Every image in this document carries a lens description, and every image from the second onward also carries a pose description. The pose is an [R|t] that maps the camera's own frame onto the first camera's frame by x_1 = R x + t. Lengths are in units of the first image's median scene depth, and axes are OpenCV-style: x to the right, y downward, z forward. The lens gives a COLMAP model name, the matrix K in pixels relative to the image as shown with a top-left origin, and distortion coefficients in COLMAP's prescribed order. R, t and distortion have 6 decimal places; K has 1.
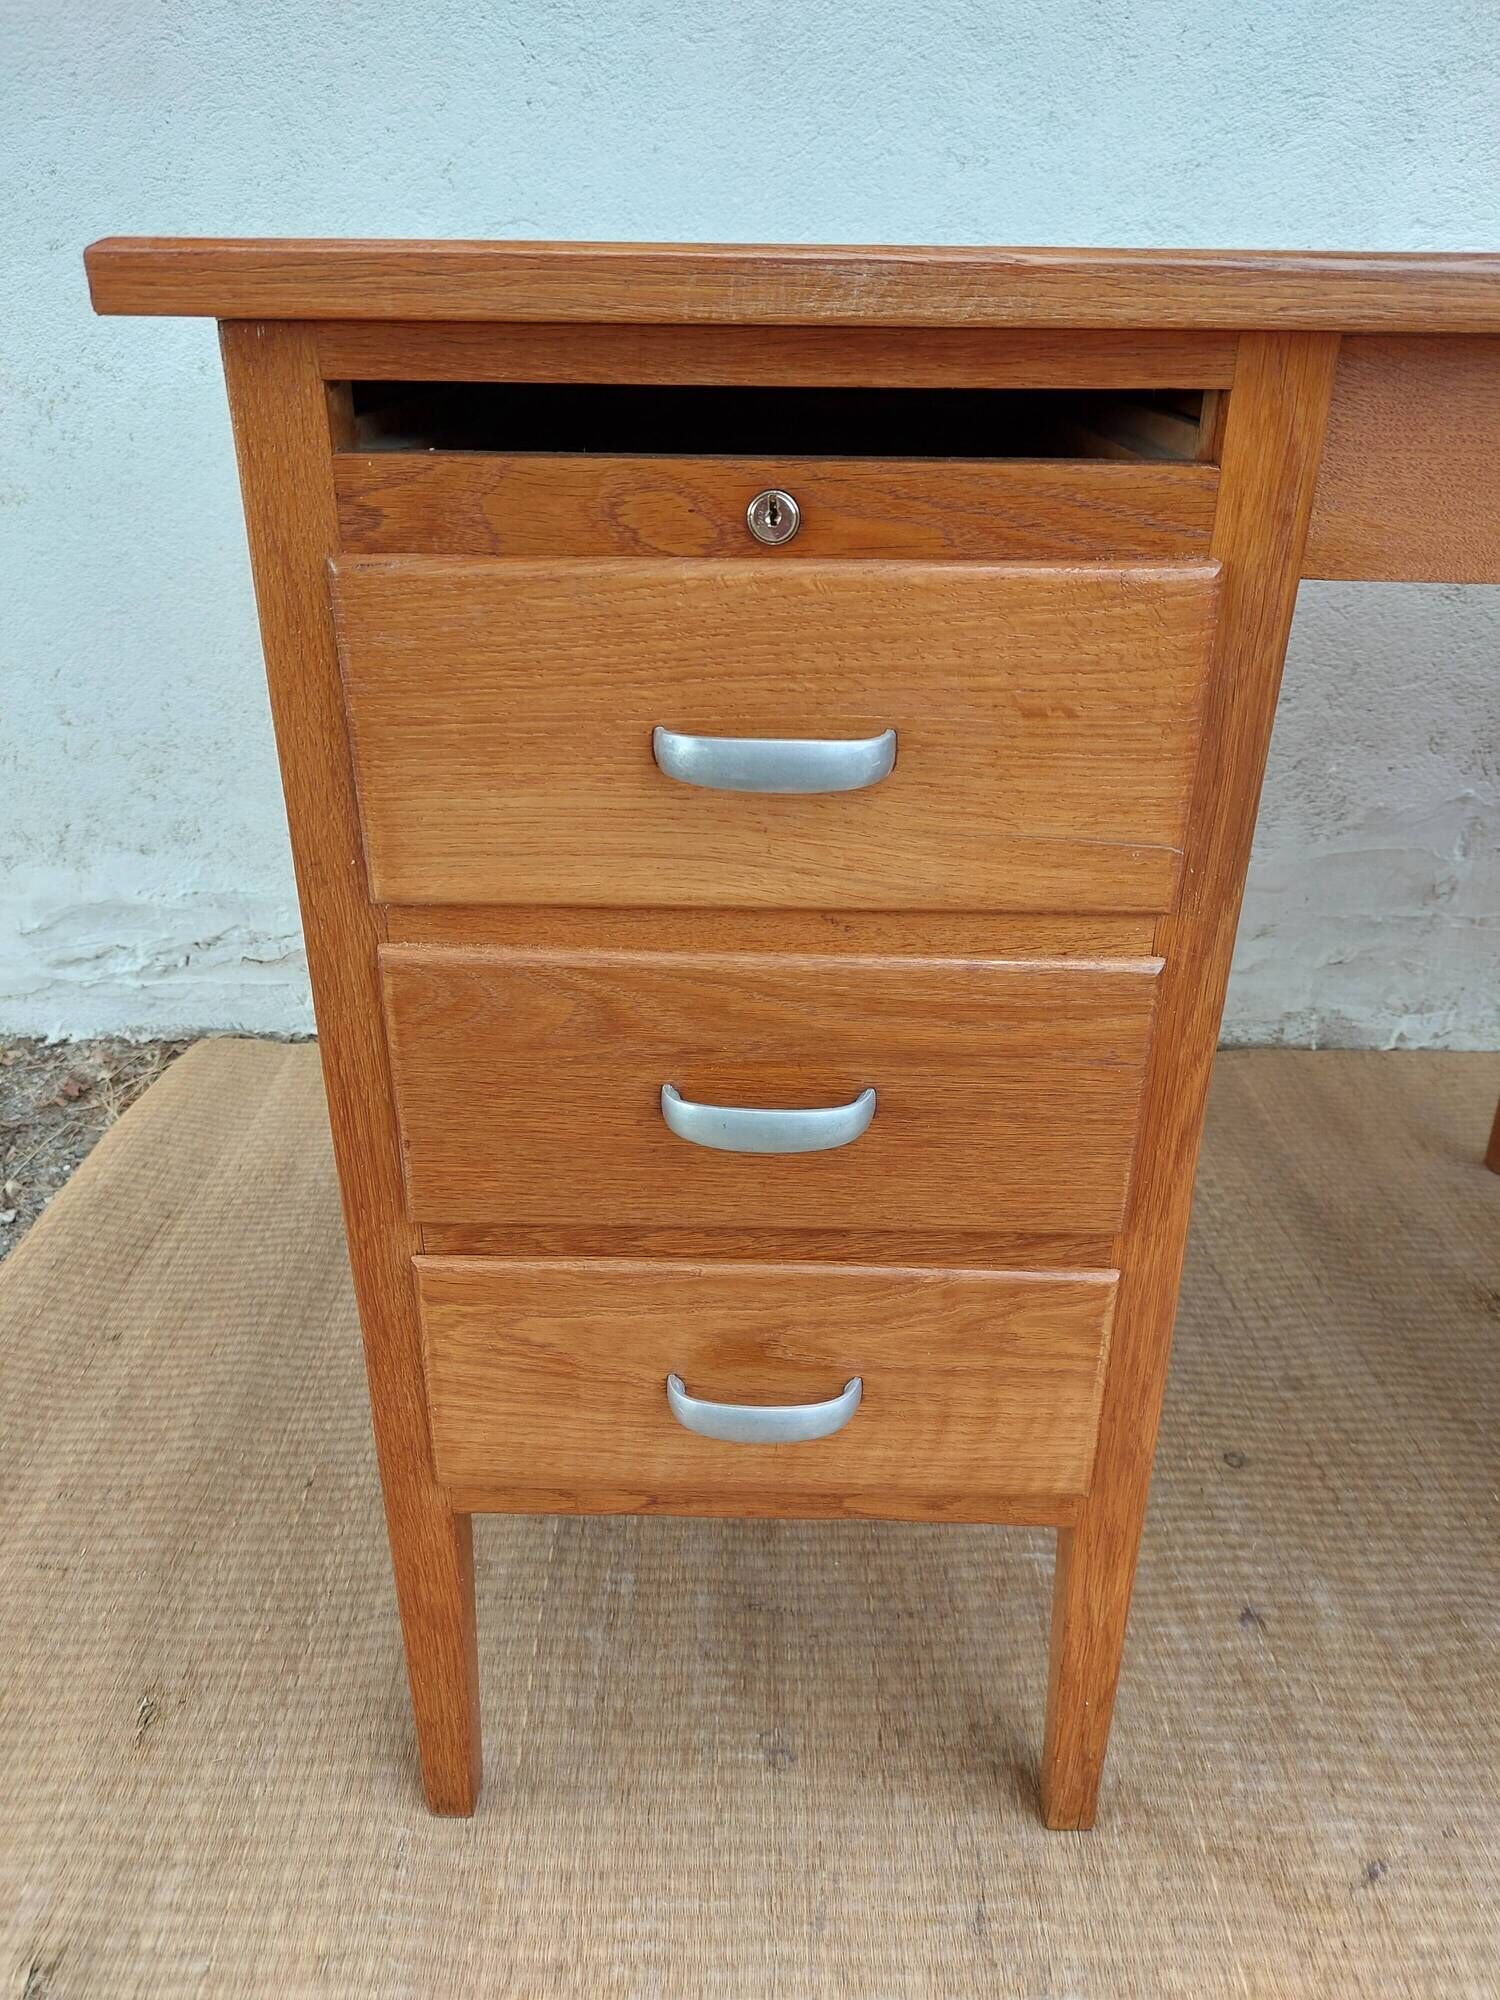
lens RADIAL K [[1465.6, 0, 765.7], [0, 1465.6, 1002.2], [0, 0, 1]] dist [0.049694, -0.049913]
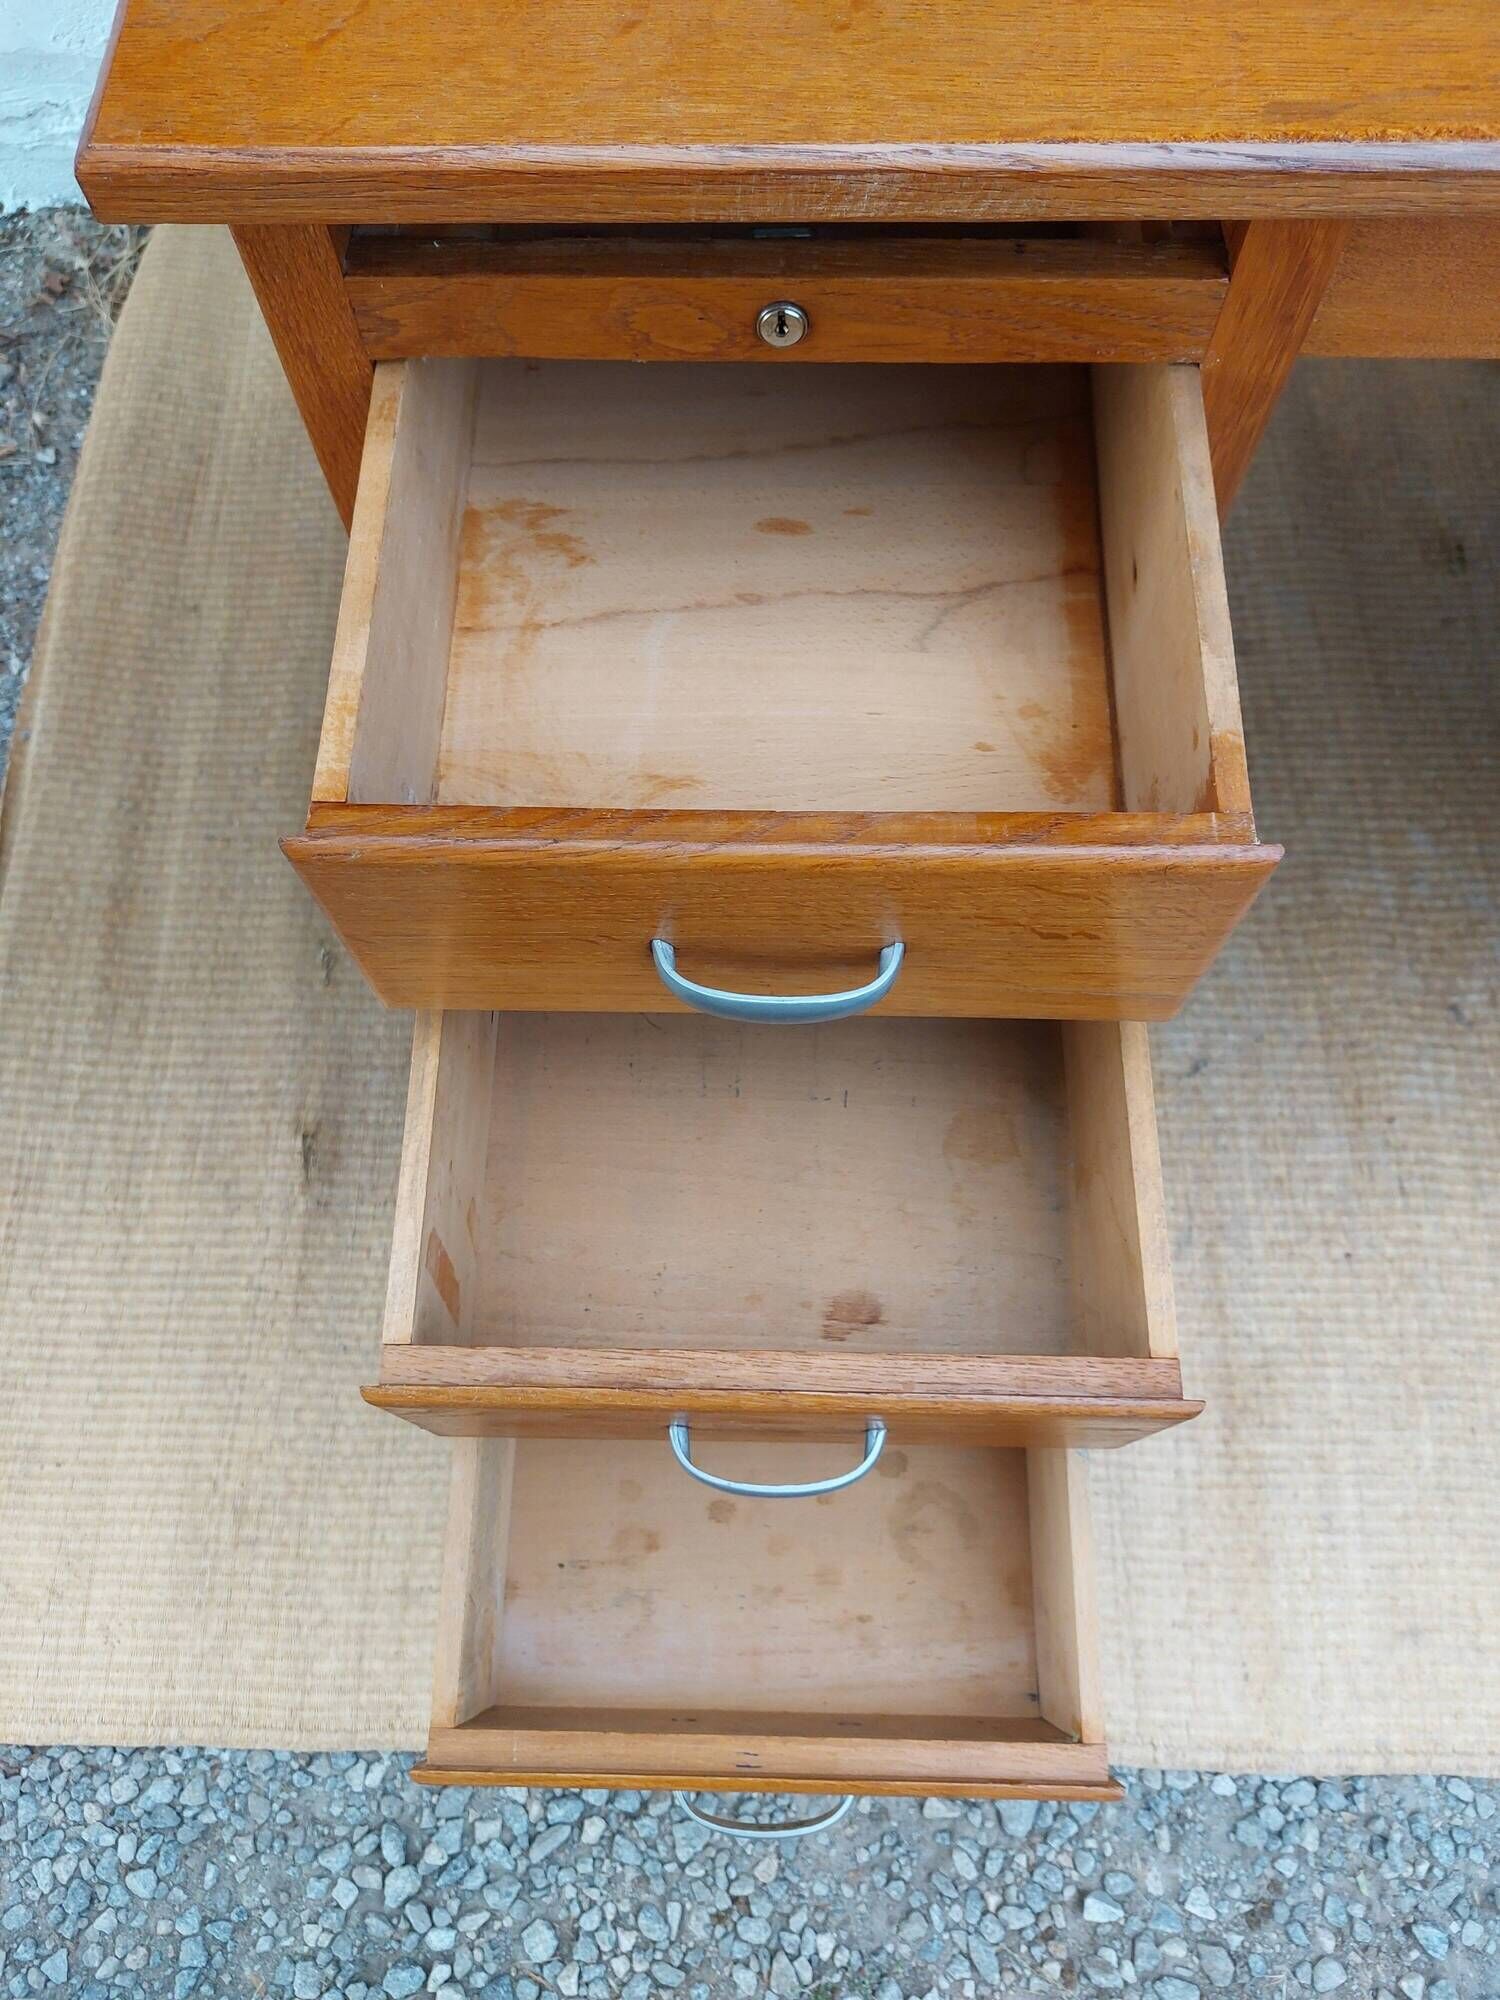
lens RADIAL K [[1465.6, 0, 737.2], [0, 1465.6, 997.4], [0, 0, 1]] dist [0.049694, -0.049913]
pose [[0.999591, -0.005002, -0.028149, 0.000658], [0.022253, 0.754275, 0.656181, -0.563881], [0.017950, -0.656540, 0.754078, -0.065681]]
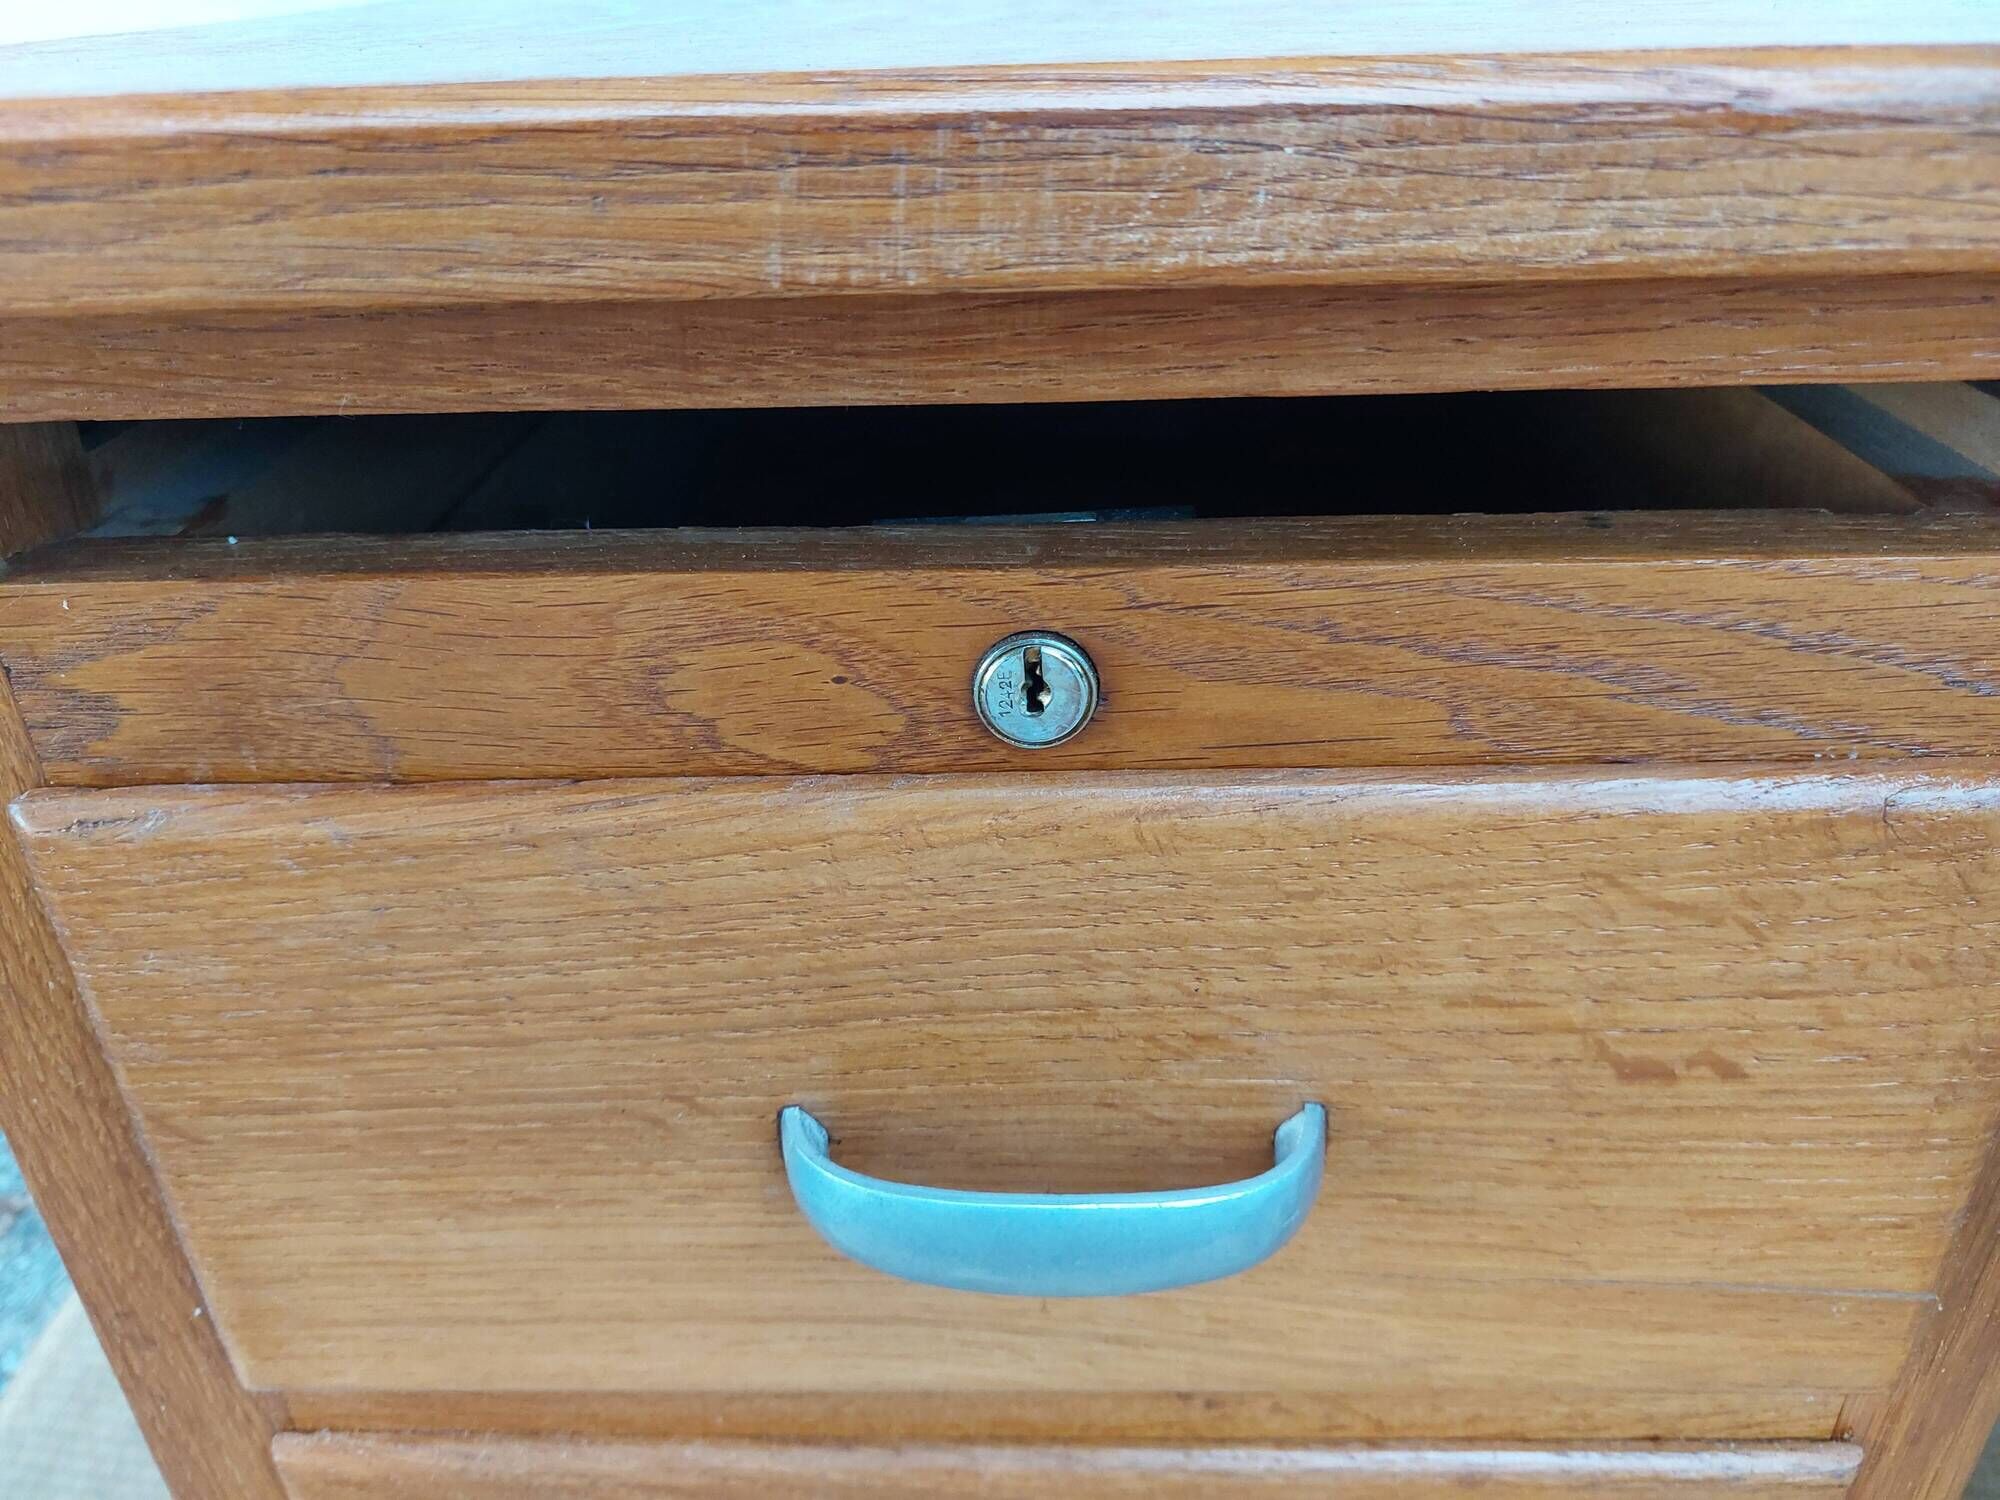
lens RADIAL K [[1465.6, 0, 989.2], [0, 1465.6, 742.3], [0, 0, 1]] dist [0.049694, -0.049913]
pose [[0.999166, -0.029172, -0.028572, 0.003066], [0.030193, 0.998897, 0.035960, -0.286330], [0.027491, -0.036792, 0.998945, 0.506378]]
